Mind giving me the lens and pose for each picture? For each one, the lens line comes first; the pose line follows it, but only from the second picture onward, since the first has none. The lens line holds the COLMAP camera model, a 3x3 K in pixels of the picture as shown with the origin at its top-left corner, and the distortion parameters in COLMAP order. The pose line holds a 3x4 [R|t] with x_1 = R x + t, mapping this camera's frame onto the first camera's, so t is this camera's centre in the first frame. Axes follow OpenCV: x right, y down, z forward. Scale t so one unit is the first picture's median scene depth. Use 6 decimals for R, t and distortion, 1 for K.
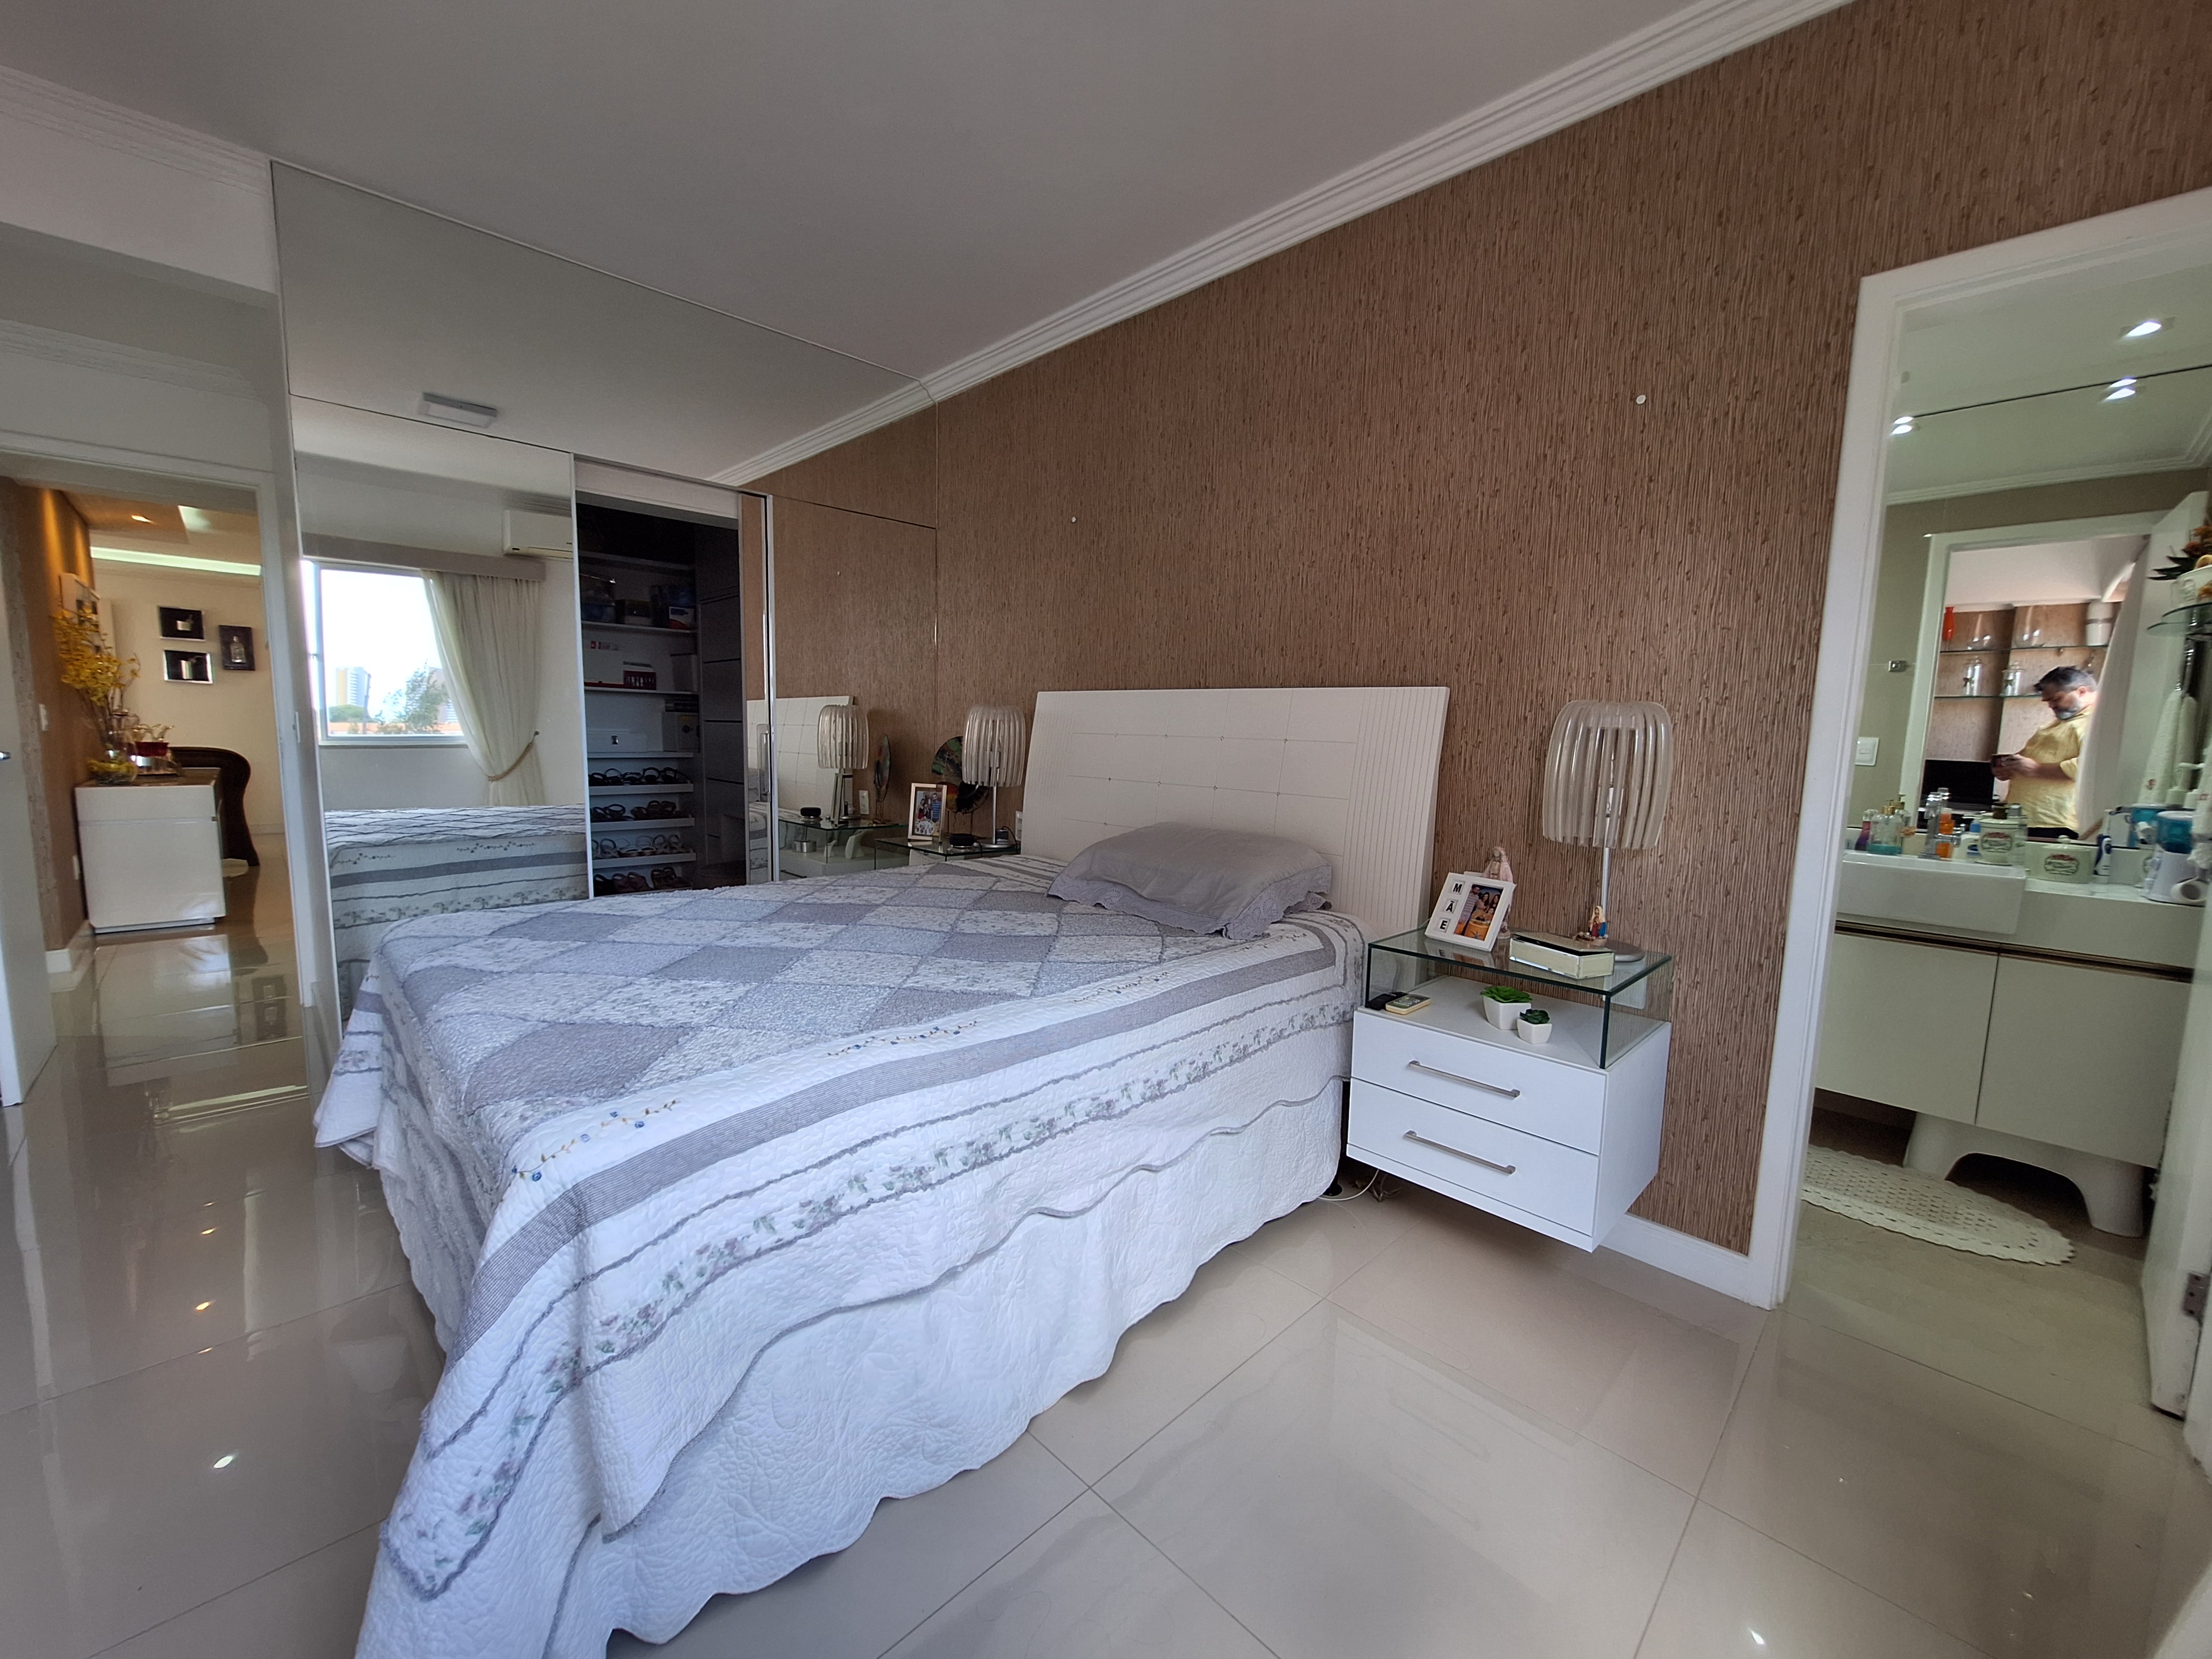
lens RADIAL K [[876.6, 0, 1107.3], [0, 876.6, 844.7], [0, 0, 1]] dist [0.002906, -0.000700]
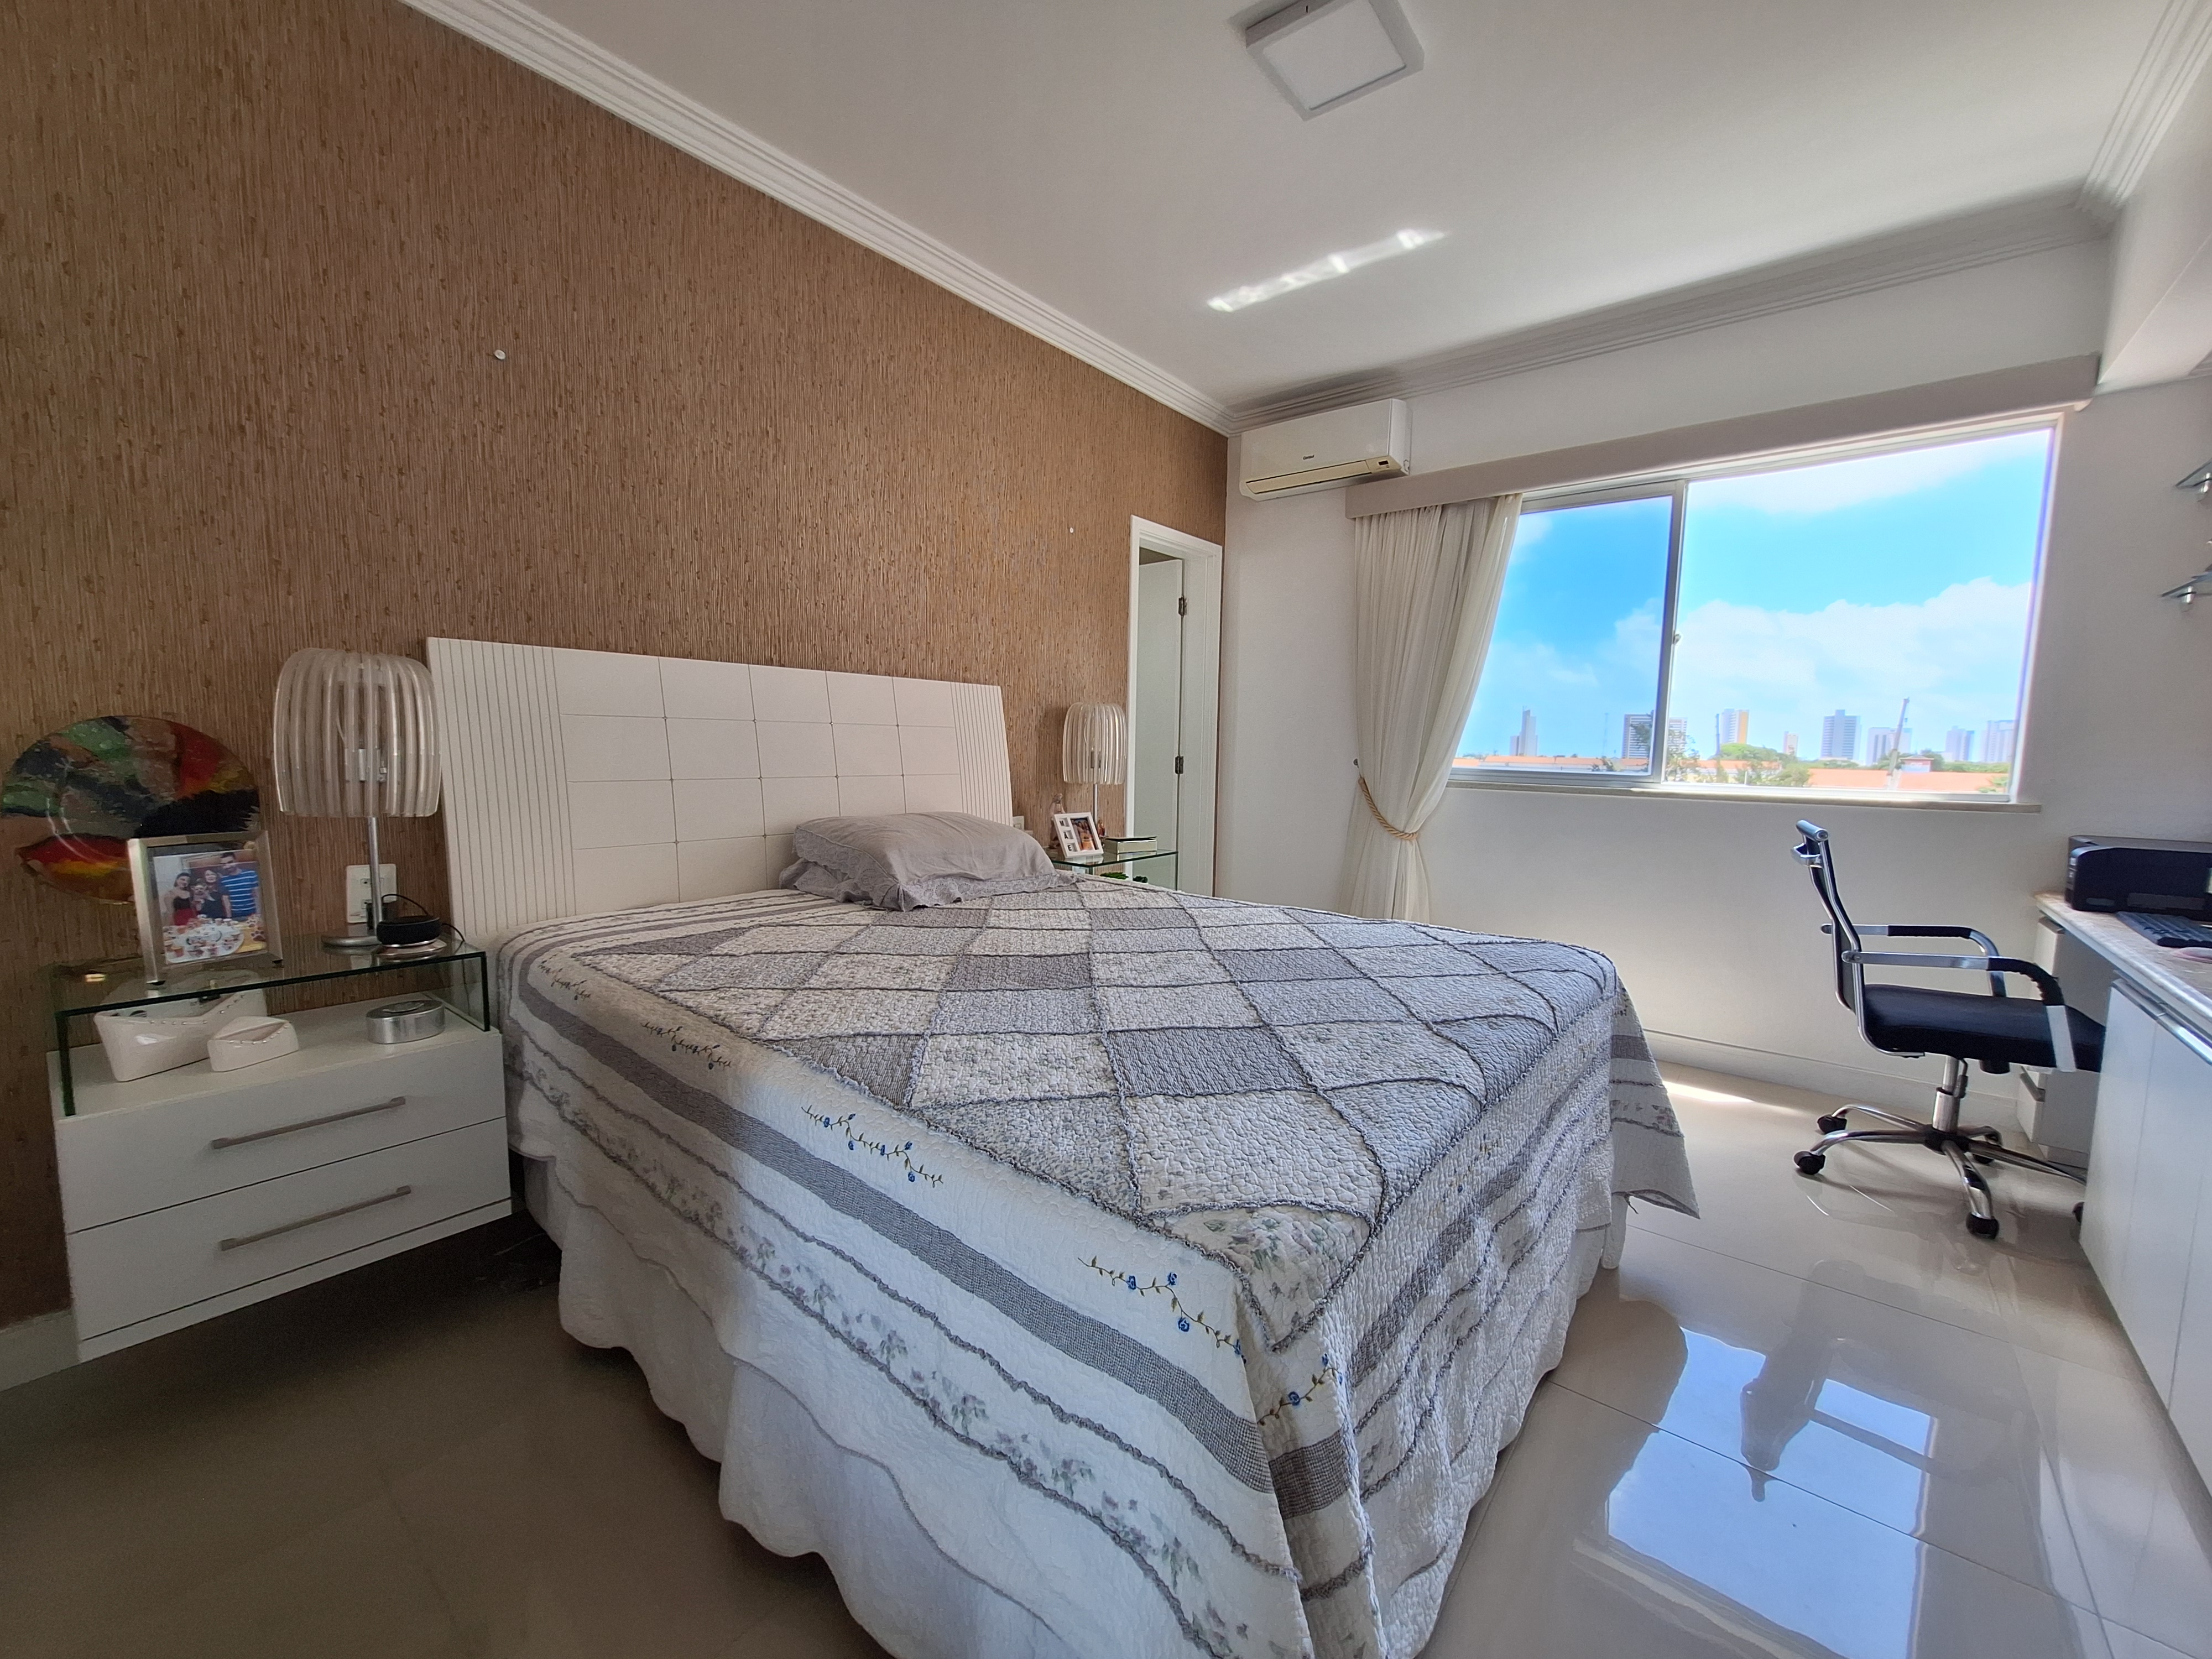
lens RADIAL K [[876.6, 0, 1104.3], [0, 876.6, 822.7], [0, 0, 1]] dist [0.002906, -0.000700]
pose [[-0.090683, -0.130215, 0.987330, -0.828113], [0.093380, 0.985935, 0.138608, -0.117370], [-0.991492, 0.104766, -0.077248, 0.783288]]
